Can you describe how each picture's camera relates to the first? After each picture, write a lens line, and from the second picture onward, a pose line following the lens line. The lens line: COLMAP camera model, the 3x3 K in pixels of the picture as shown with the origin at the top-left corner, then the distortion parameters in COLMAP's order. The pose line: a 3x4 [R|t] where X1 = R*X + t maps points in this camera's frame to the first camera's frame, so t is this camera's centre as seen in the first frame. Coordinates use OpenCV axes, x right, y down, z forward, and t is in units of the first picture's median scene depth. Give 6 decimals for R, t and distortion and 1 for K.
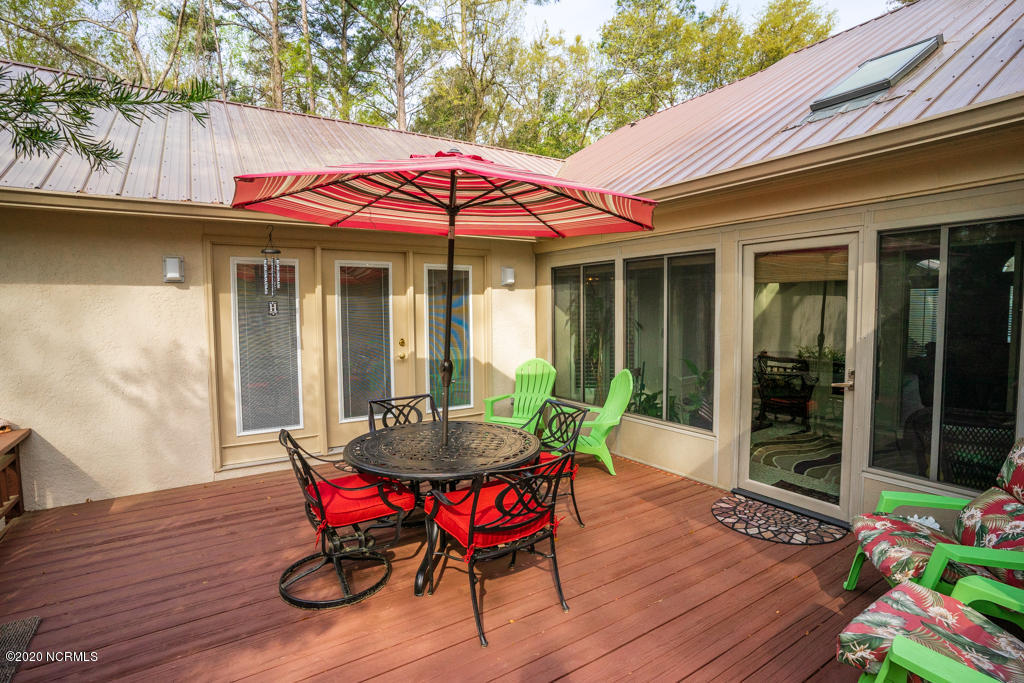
lens RADIAL K [[505.6, 0, 512.0], [0, 505.6, 341.5], [0, 0, 1]] dist [-0.081619, 0.038609]
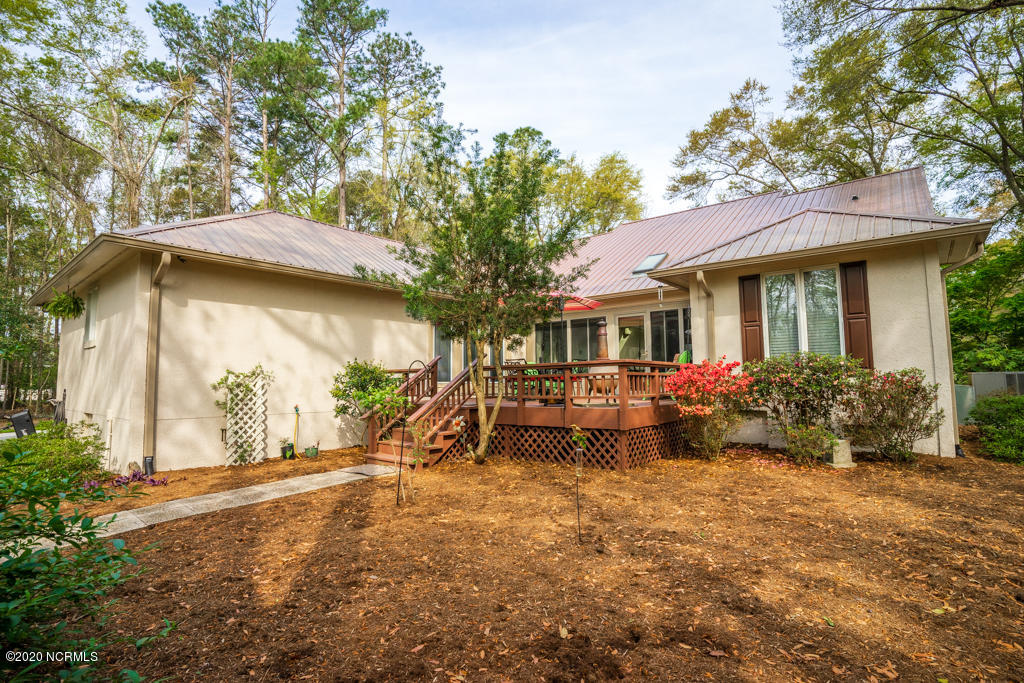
lens RADIAL K [[505.6, 0, 512.0], [0, 505.6, 341.5], [0, 0, 1]] dist [-0.081619, 0.038609]
pose [[0.954128, 0.033578, 0.297509, -0.993917], [0.011635, 0.988782, -0.148912, 0.394777], [-0.299172, 0.145543, 0.943034, -1.624043]]
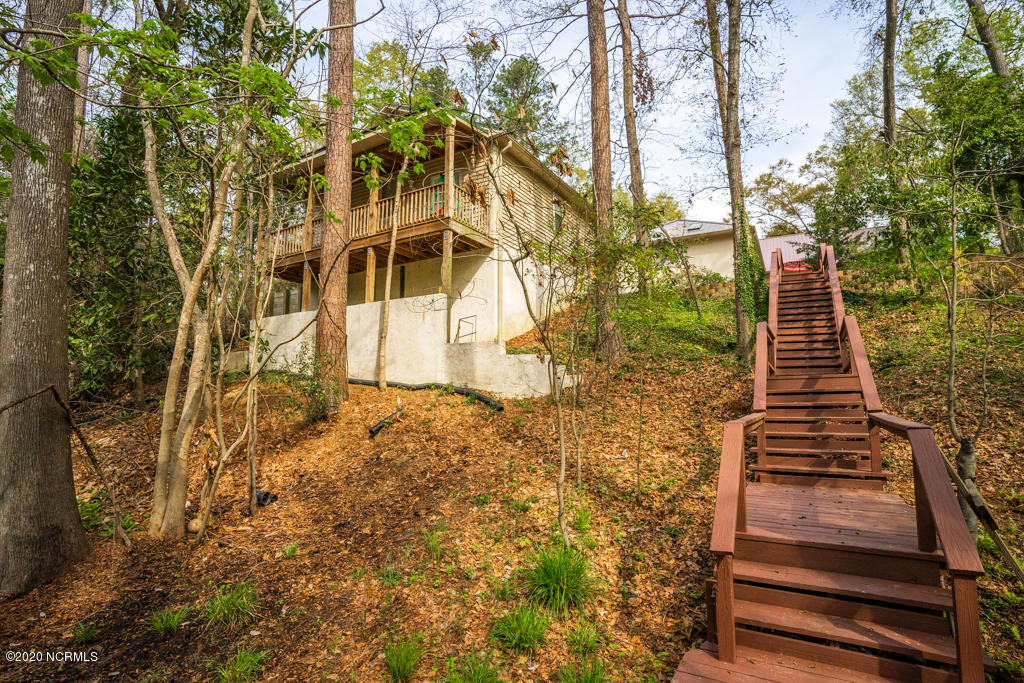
lens RADIAL K [[505.6, 0, 512.0], [0, 505.6, 341.5], [0, 0, 1]] dist [-0.081619, 0.038609]
pose [[0.890674, 0.068840, 0.449401, -6.162572], [0.016312, 0.982995, -0.182905, 1.878989], [-0.454350, 0.170239, 0.874405, -3.016532]]
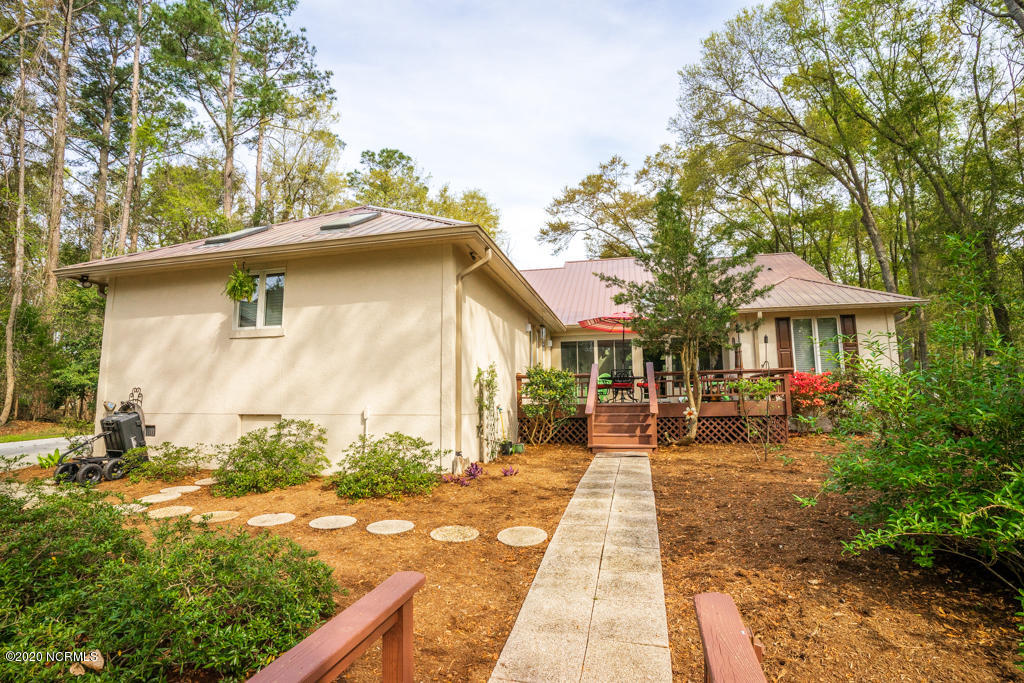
lens RADIAL K [[497.1, 0, 512.3], [0, 497.1, 337.8], [0, 0, 1]] dist [-0.058183, 0.018209]
pose [[0.726399, 0.104396, 0.679298, -2.679788], [0.038419, 0.980682, -0.191797, 0.470742], [-0.686199, 0.165419, 0.708356, -1.014536]]
